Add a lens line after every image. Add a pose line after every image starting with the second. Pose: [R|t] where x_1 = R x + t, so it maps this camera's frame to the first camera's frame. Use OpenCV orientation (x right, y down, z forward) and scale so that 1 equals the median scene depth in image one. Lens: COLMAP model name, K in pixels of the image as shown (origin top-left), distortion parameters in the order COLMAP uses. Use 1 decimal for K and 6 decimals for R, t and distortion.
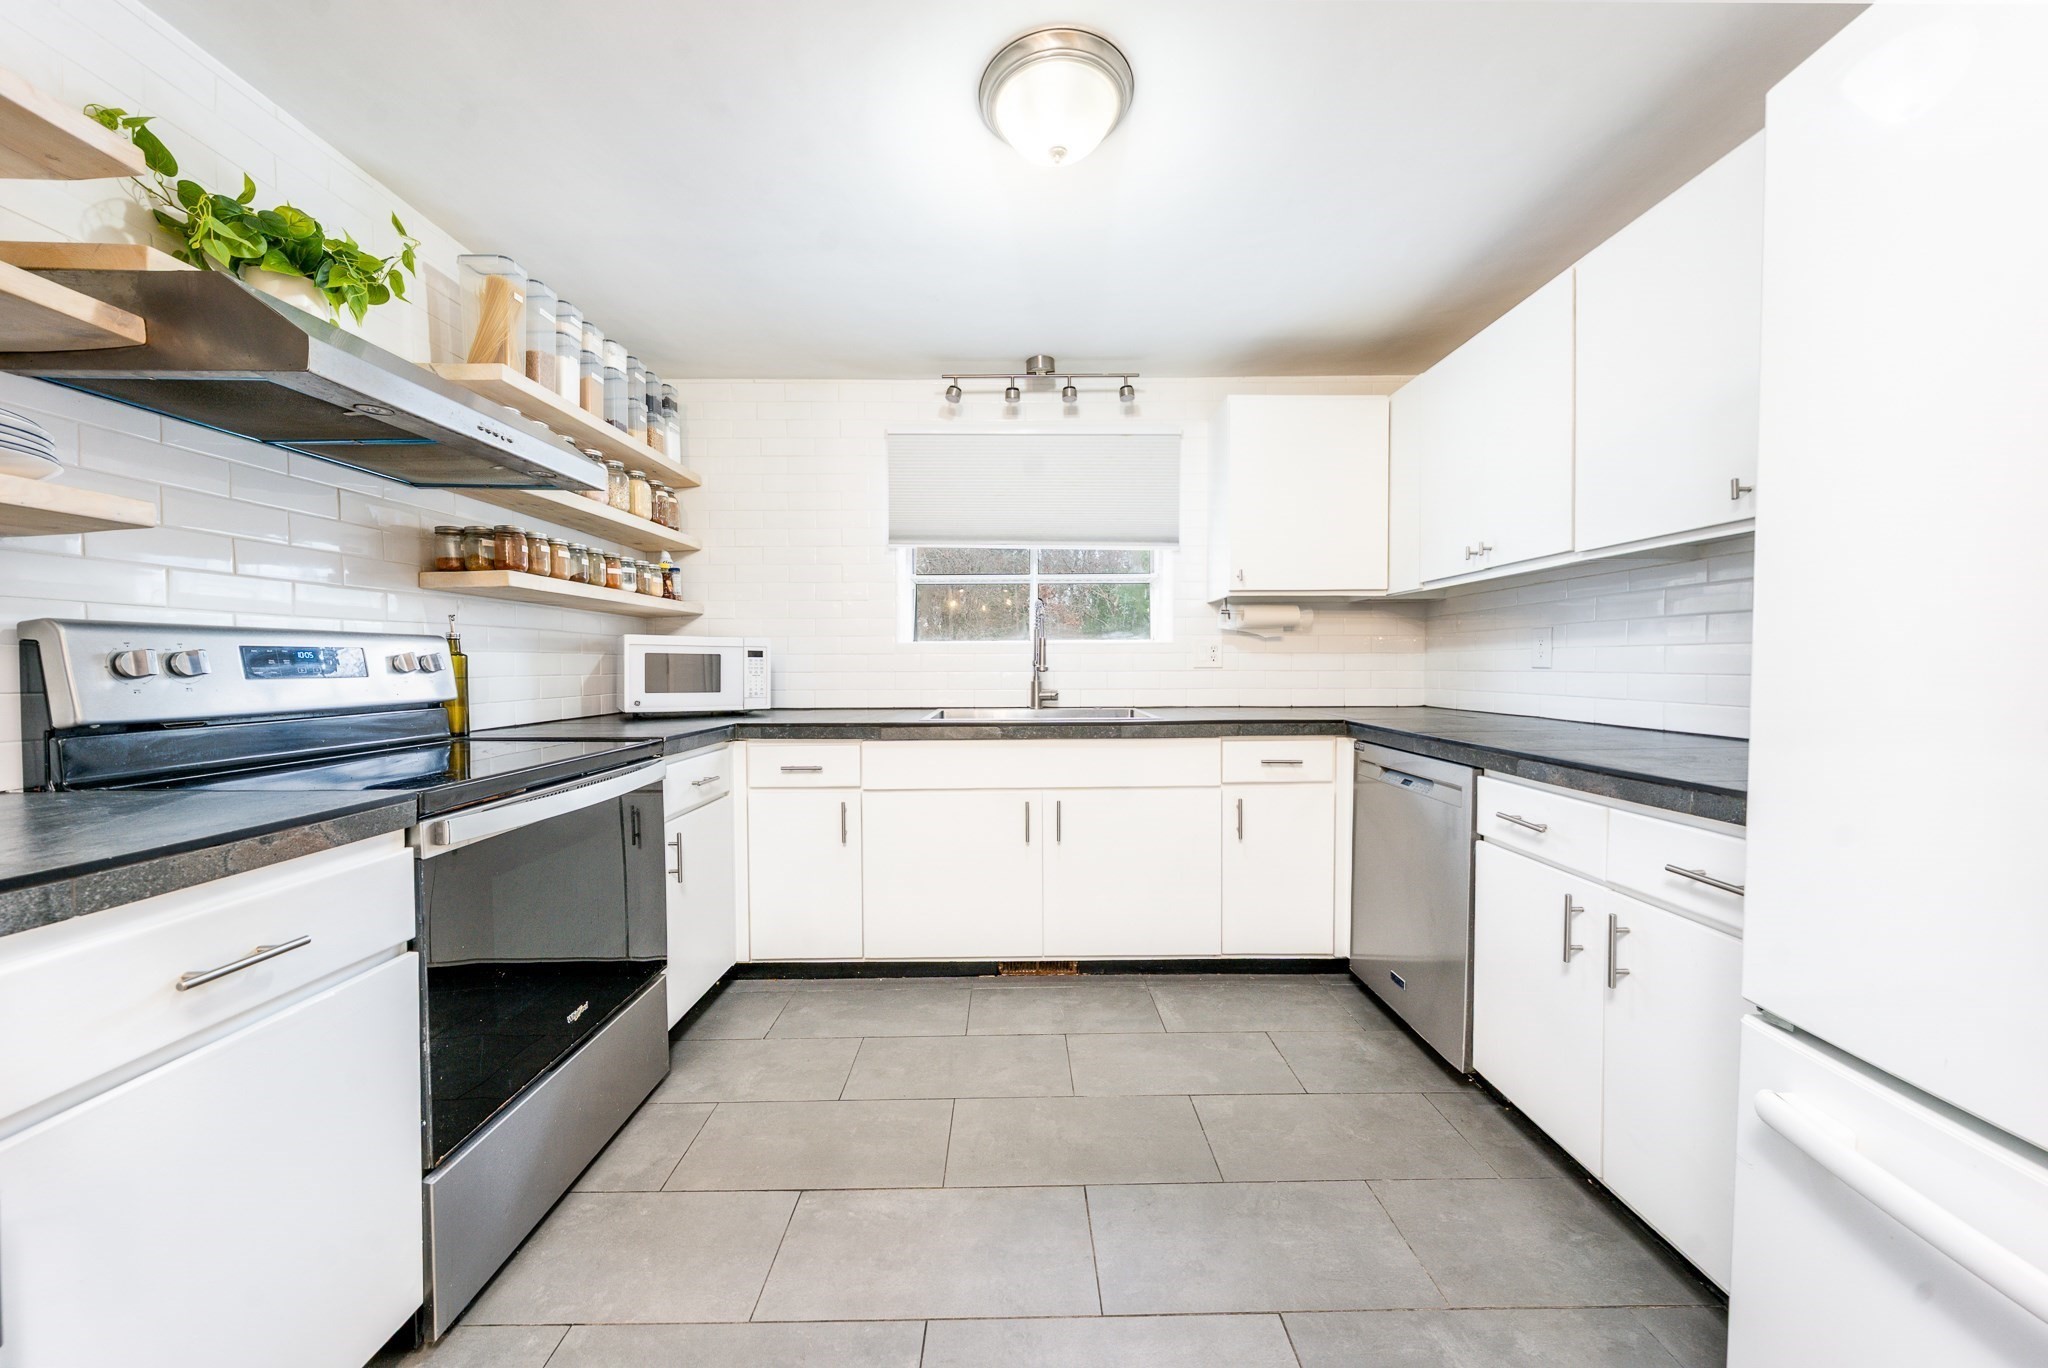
lens RADIAL K [[711.8, 0, 1024.0], [0, 711.8, 684.0], [0, 0, 1]] dist [-0.001145, -0.000142]
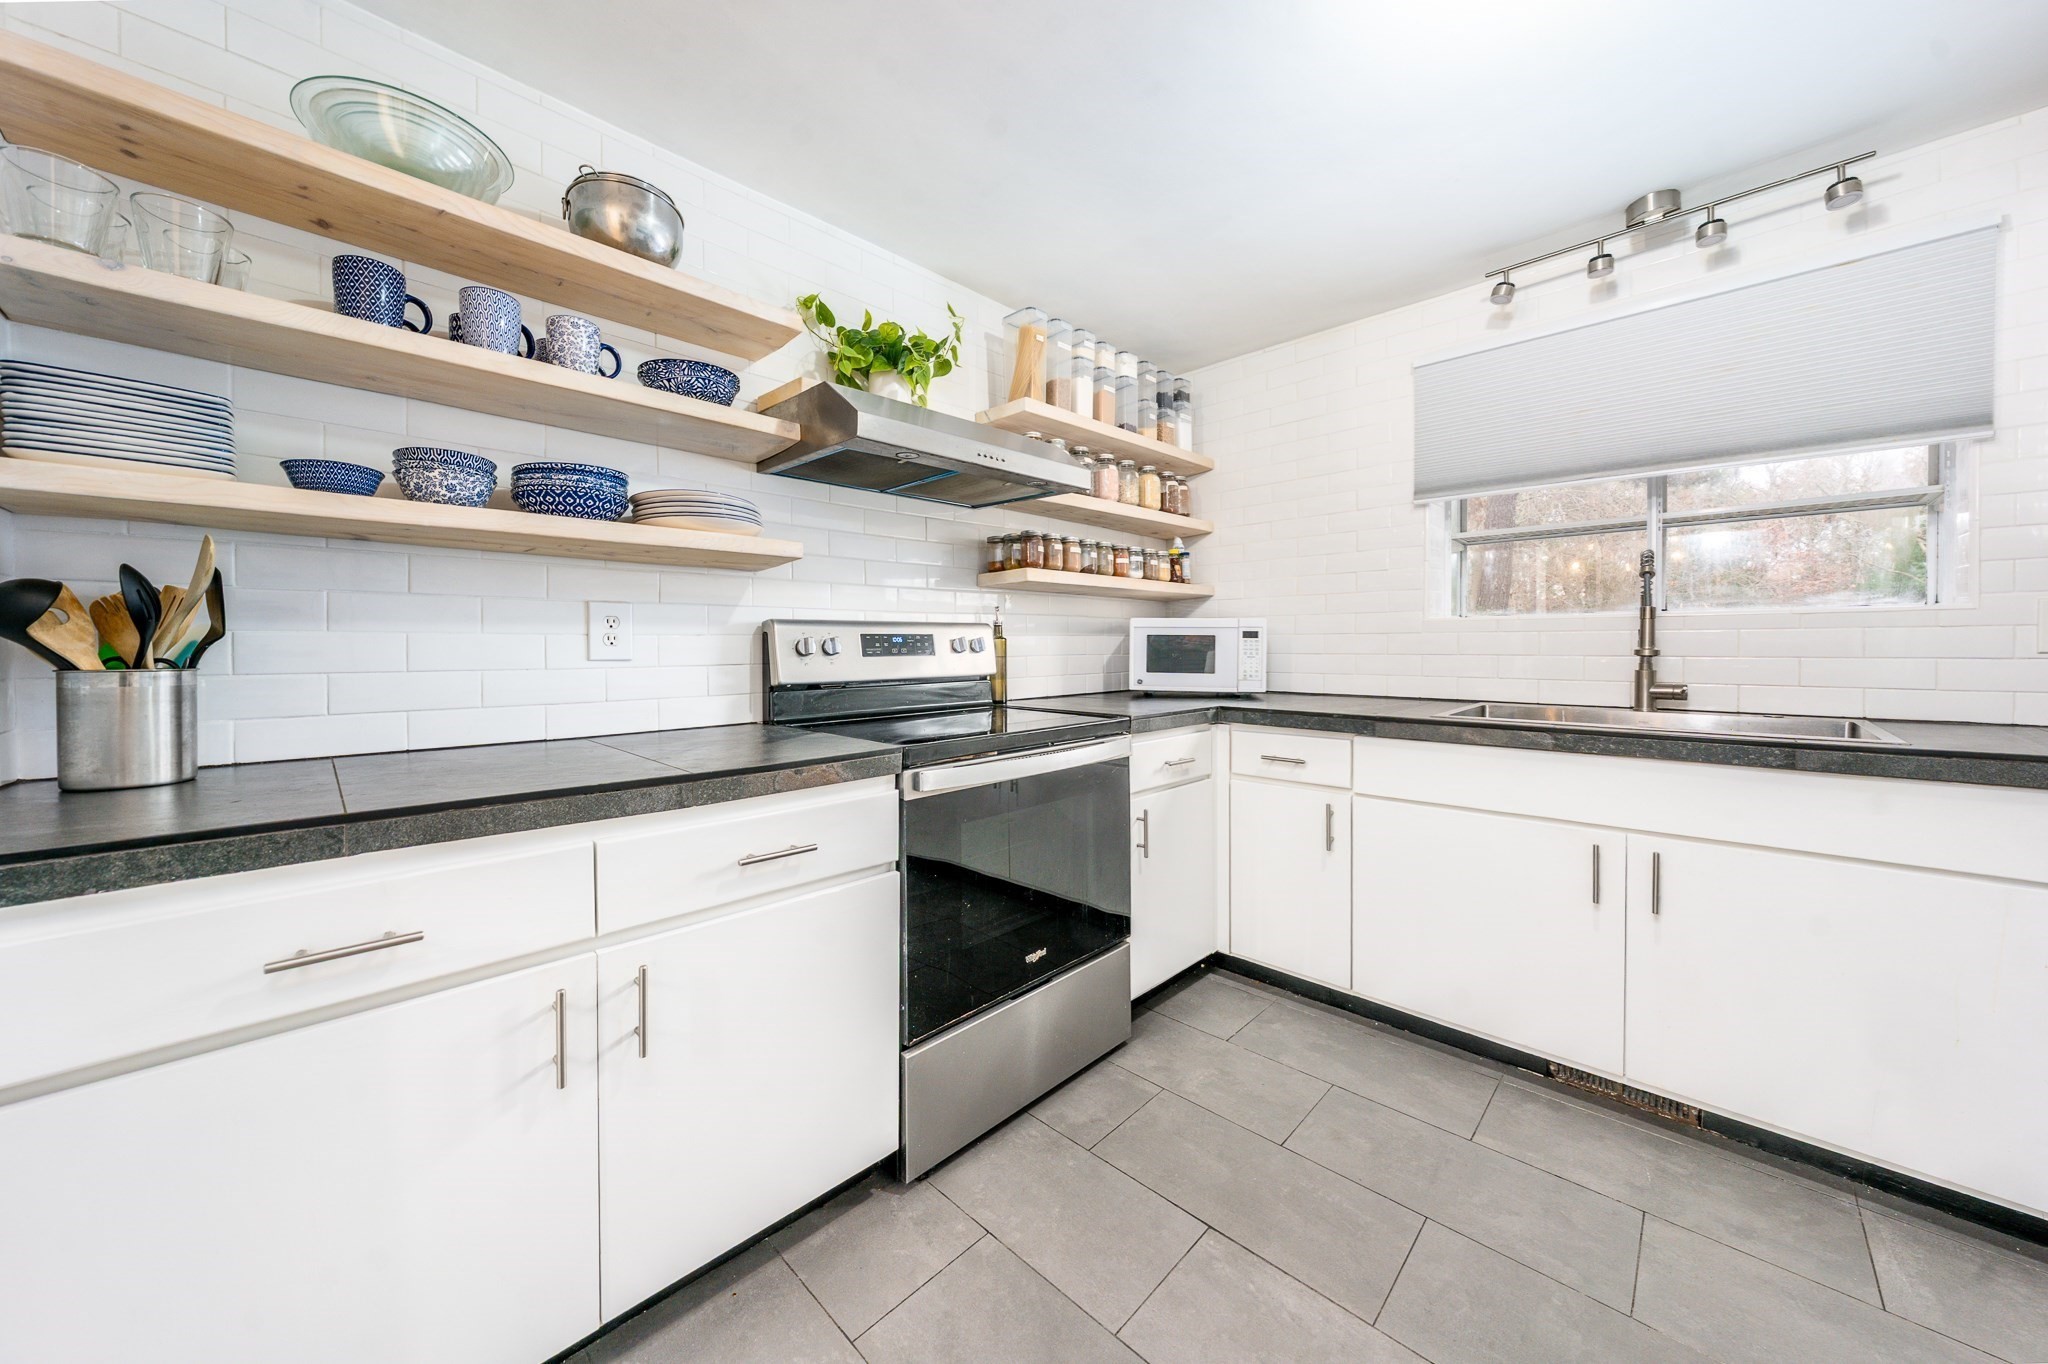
lens RADIAL K [[718.2, 0, 1024.8], [0, 718.2, 655.8], [0, 0, 1]] dist [-0.001069, -0.000114]
pose [[0.709629, 0.010985, -0.704490, 0.116352], [-0.018288, 0.999829, -0.002832, -0.007214], [0.704338, 0.014893, 0.709708, 0.127899]]
